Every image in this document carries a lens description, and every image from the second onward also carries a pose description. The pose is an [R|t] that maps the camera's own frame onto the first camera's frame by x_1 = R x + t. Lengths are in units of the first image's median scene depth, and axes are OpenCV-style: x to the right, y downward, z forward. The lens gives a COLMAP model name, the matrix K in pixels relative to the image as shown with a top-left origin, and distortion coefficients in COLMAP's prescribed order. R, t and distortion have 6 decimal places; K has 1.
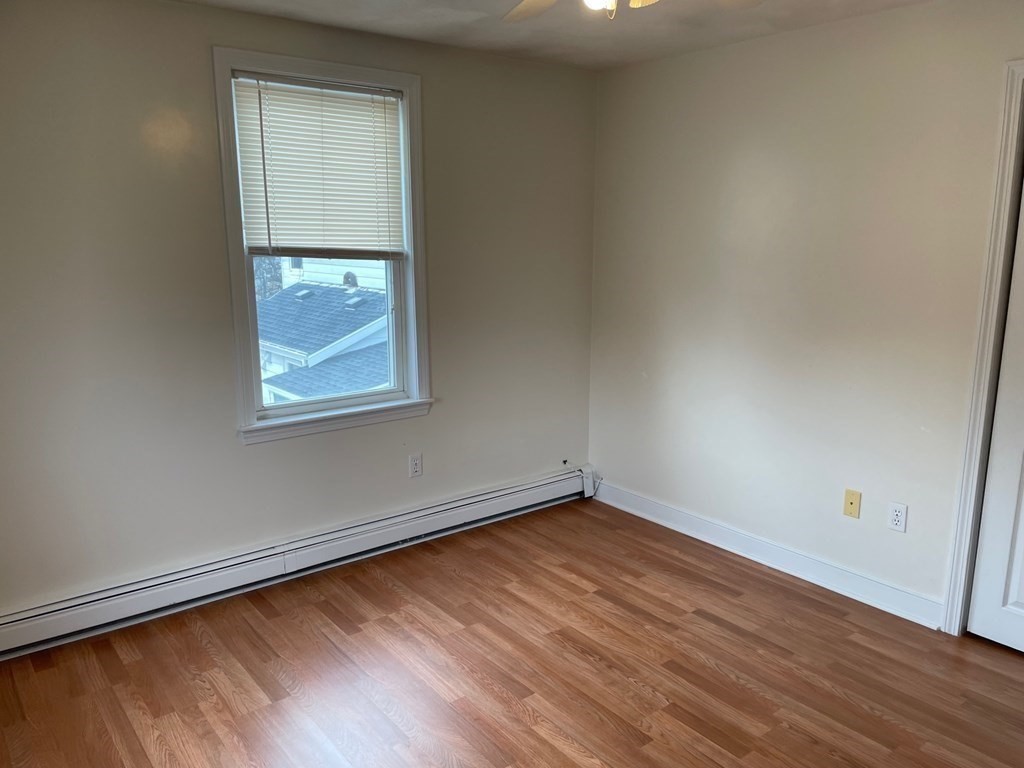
lens RADIAL K [[776.6, 0, 514.9], [0, 776.6, 379.7], [0, 0, 1]] dist [0.083087, -0.108007]
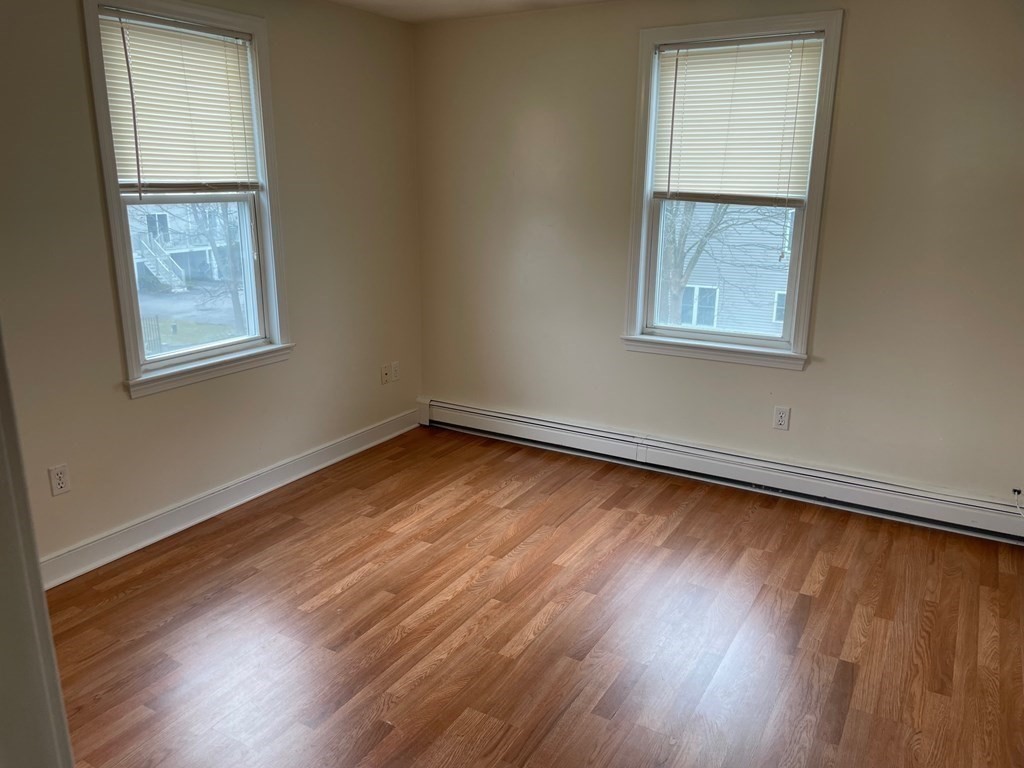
lens RADIAL K [[776.6, 0, 499.3], [0, 776.6, 380.7], [0, 0, 1]] dist [0.083087, -0.108007]
pose [[0.350257, 0.235183, -0.906647, 0.764509], [-0.176977, 0.967146, 0.182507, -0.065034], [0.919782, 0.096531, 0.380372, 0.343289]]
